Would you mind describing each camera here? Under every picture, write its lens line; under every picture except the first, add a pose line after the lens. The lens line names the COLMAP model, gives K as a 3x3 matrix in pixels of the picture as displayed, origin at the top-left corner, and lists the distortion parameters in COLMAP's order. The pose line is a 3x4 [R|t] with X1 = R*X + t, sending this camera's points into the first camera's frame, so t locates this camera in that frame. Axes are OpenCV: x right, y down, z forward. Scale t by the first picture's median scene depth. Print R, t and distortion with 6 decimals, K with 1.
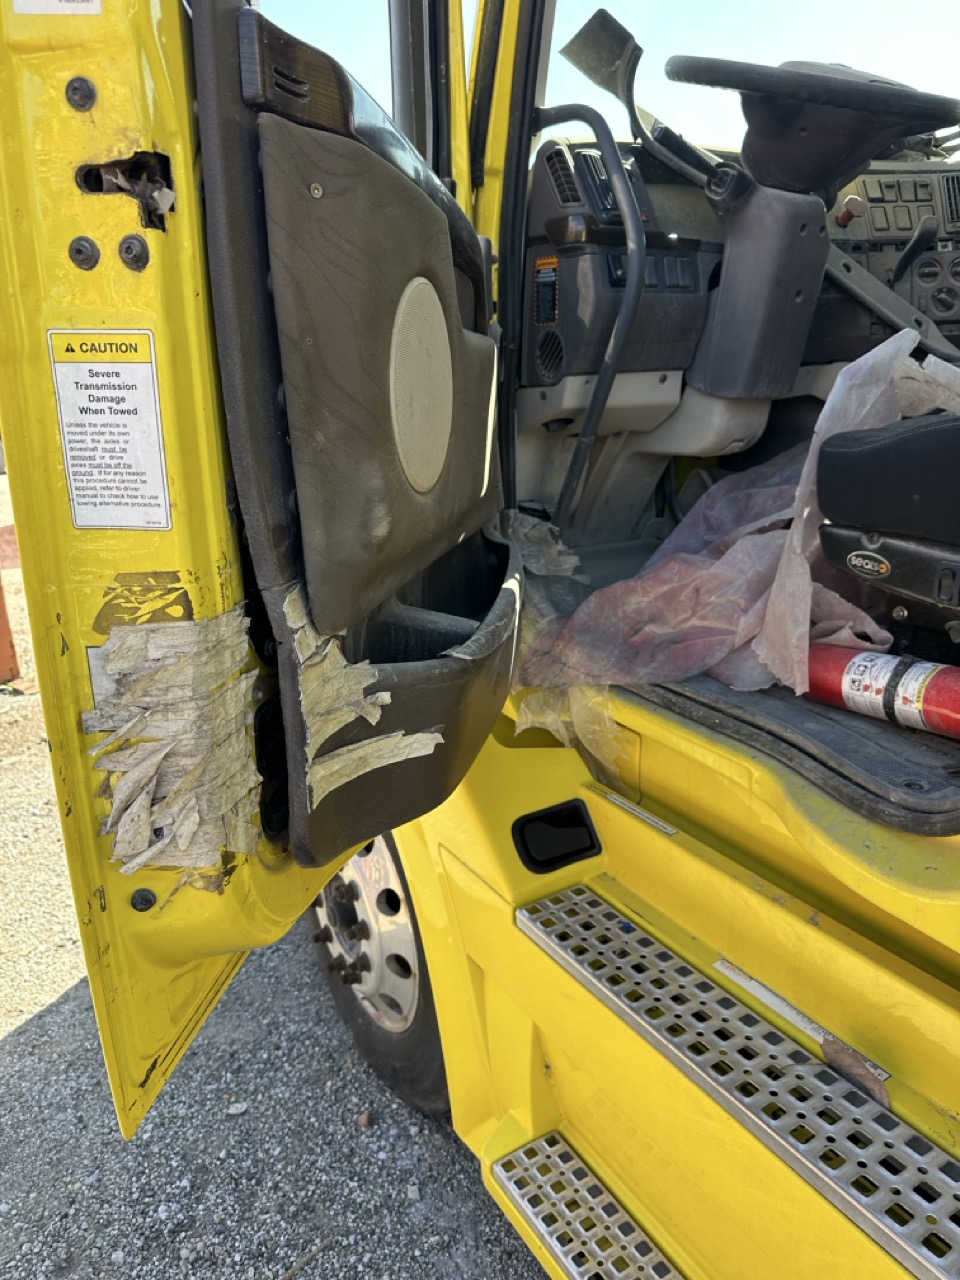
lens RADIAL K [[917.6, 0, 480.0], [0, 917.6, 640.0], [0, 0, 1]] dist [0.025475, -0.031012]
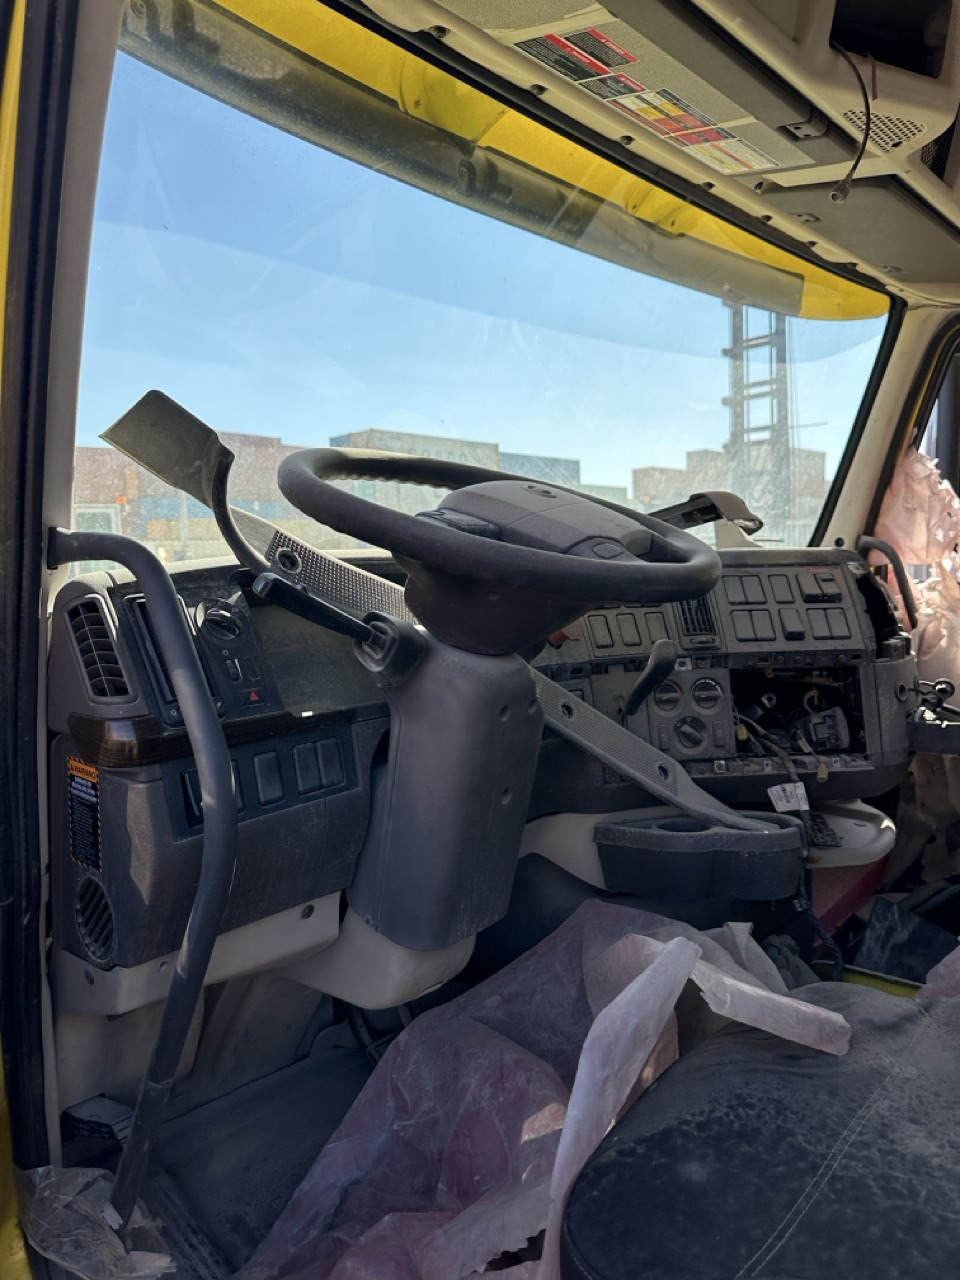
lens RADIAL K [[895.8, 0, 479.9], [0, 895.8, 630.8], [0, 0, 1]] dist [0.125264, -0.237273]
pose [[0.960978, -0.009628, 0.276456, 0.151311], [0.065105, 0.979192, -0.192207, -0.361813], [-0.268853, 0.202705, 0.941610, 0.375275]]
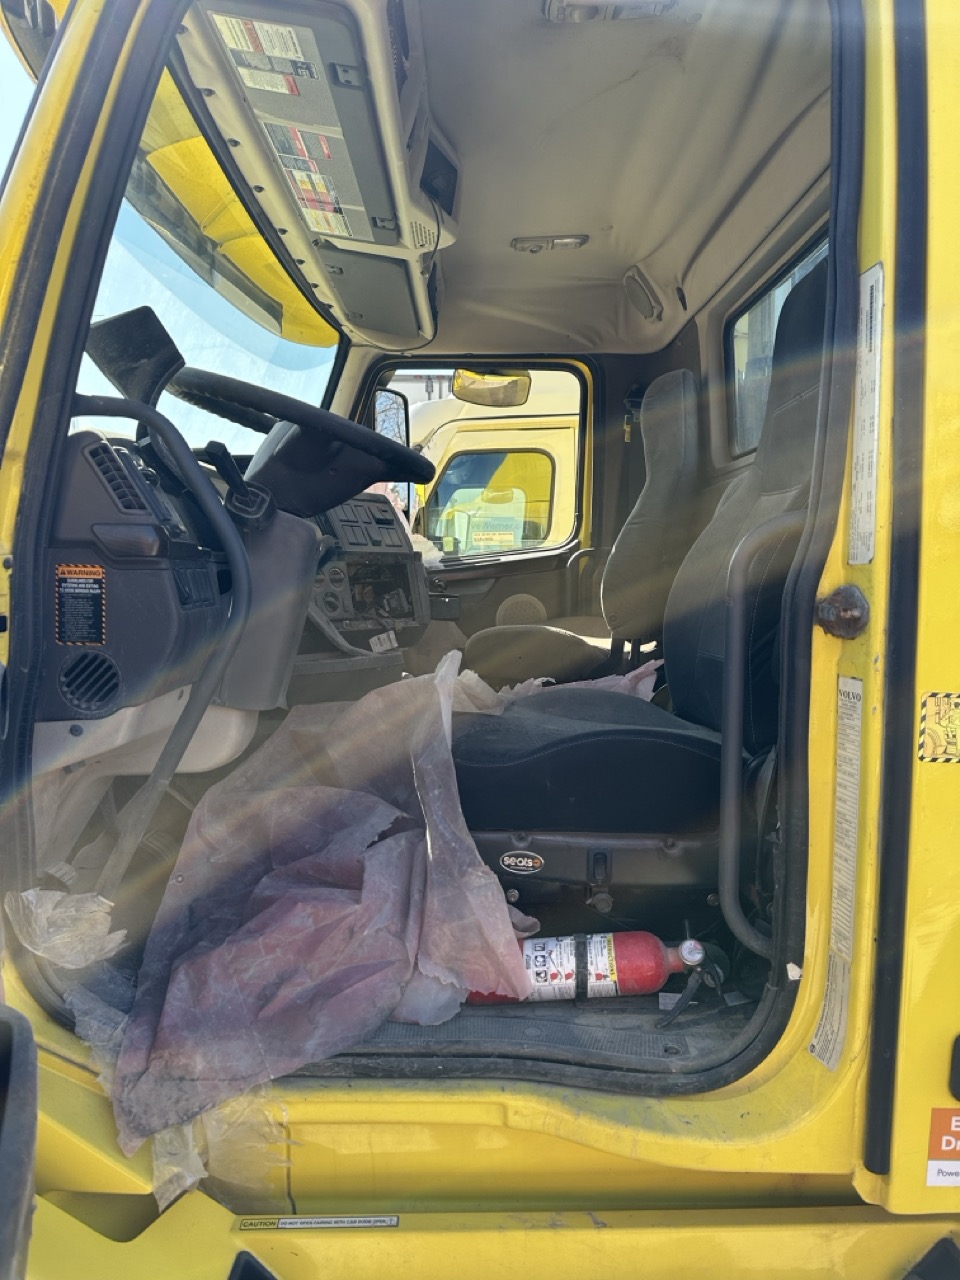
lens RADIAL K [[912.4, 0, 485.7], [0, 912.4, 641.5], [0, 0, 1]] dist [0.174695, -0.306680]
pose [[0.501516, -0.036491, 0.864378, -0.436908], [0.230912, 0.968511, -0.093089, -0.193585], [-0.833763, 0.246281, 0.494151, 0.326409]]
